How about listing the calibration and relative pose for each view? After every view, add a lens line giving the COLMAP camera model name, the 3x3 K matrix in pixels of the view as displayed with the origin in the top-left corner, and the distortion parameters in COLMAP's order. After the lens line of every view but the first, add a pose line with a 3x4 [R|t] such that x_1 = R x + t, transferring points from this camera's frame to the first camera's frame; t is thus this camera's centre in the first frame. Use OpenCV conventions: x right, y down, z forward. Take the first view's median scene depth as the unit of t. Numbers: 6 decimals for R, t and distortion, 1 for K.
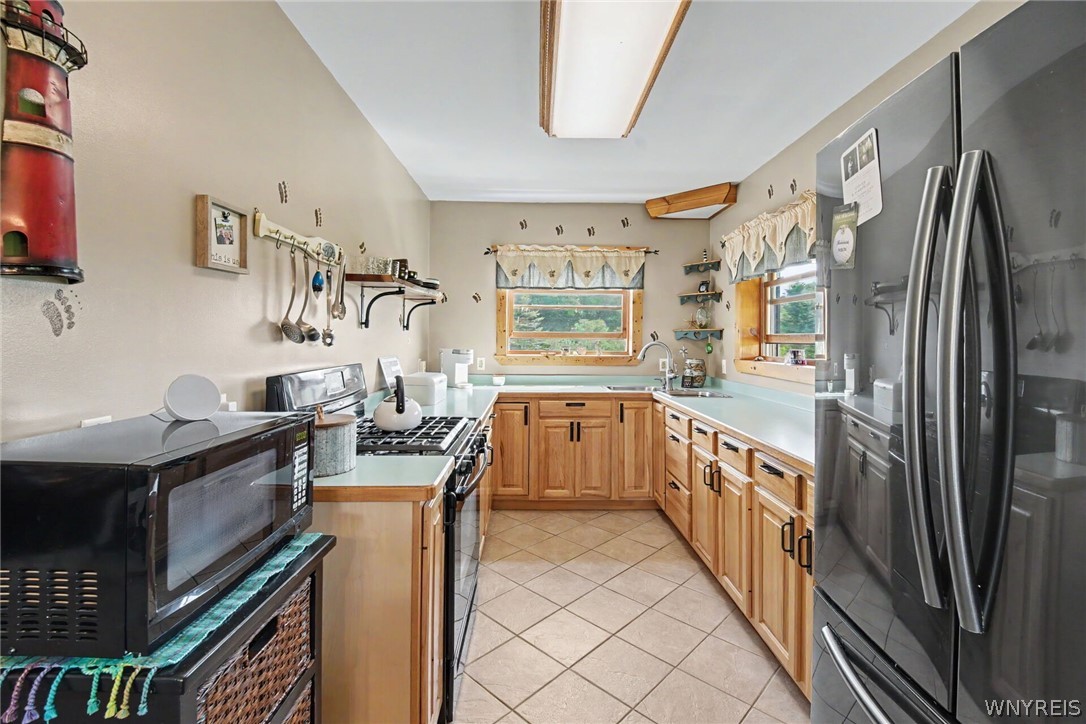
lens RADIAL K [[451.5, 0, 540.7], [0, 451.5, 334.1], [0, 0, 1]] dist [-0.009241, -0.001599]
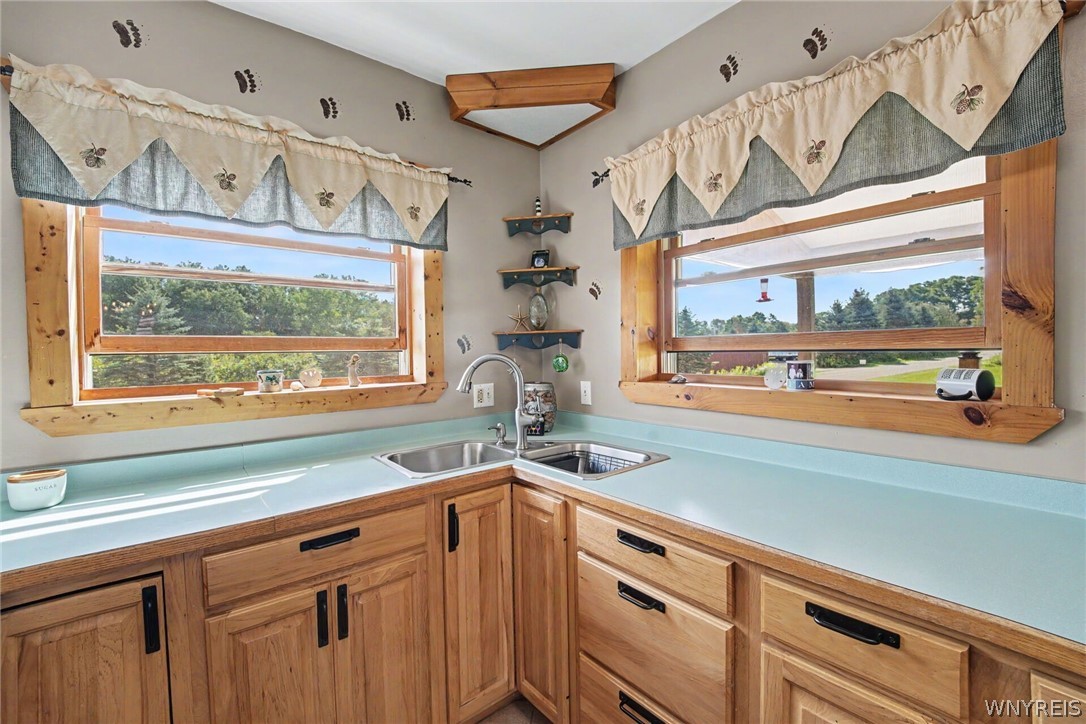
lens RADIAL K [[451.5, 0, 539.6], [0, 451.5, 360.7], [0, 0, 1]] dist [-0.009241, -0.001599]
pose [[0.787850, -0.032517, 0.615008, -0.004828], [0.013902, 0.999290, 0.035027, 0.007072], [-0.615710, -0.019046, 0.787743, 0.538785]]
